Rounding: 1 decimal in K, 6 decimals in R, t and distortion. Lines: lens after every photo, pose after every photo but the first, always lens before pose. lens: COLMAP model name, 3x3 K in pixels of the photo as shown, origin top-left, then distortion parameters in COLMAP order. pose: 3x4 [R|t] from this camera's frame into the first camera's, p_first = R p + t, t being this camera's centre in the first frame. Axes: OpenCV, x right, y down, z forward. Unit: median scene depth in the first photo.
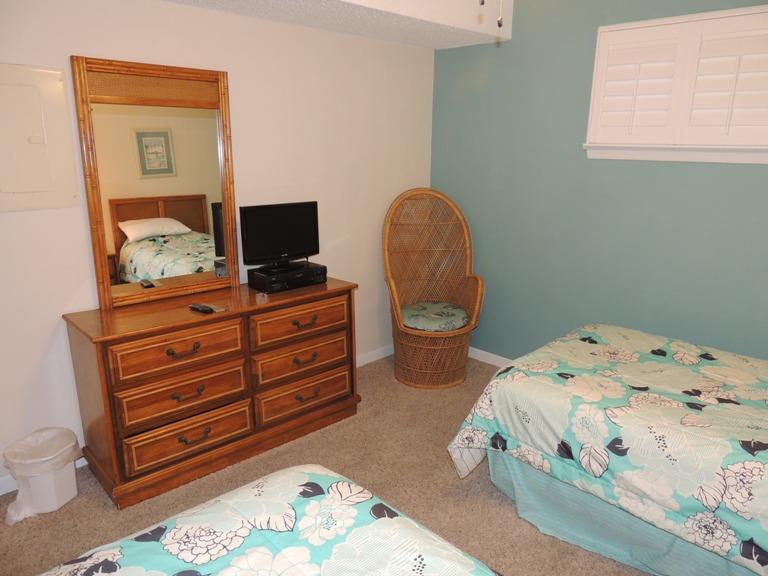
lens RADIAL K [[545.8, 0, 387.0], [0, 545.8, 287.0], [0, 0, 1]] dist [-0.021255, 0.006220]
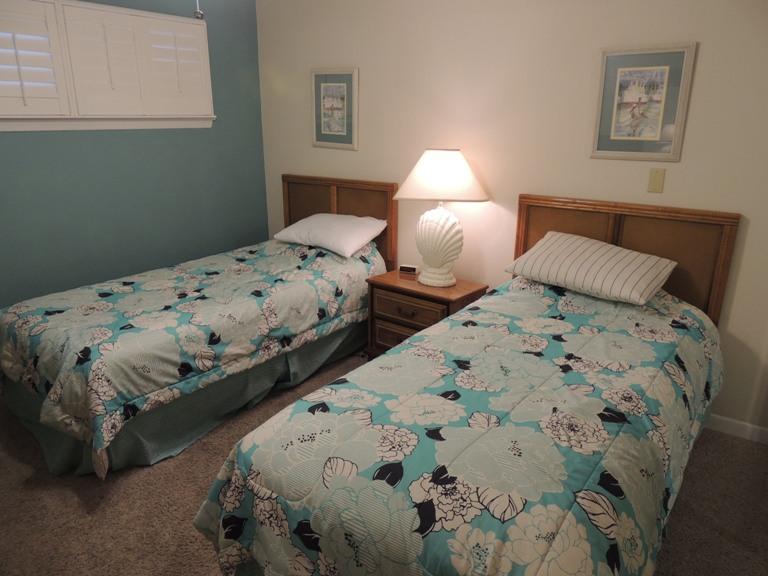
lens RADIAL K [[545.8, 0, 387.0], [0, 545.8, 287.0], [0, 0, 1]] dist [-0.021255, 0.006220]
pose [[-0.158196, -0.294437, 0.942487, -0.823400], [0.246424, 0.912530, 0.326441, -0.150950], [-0.956164, 0.283893, -0.071802, 0.592755]]
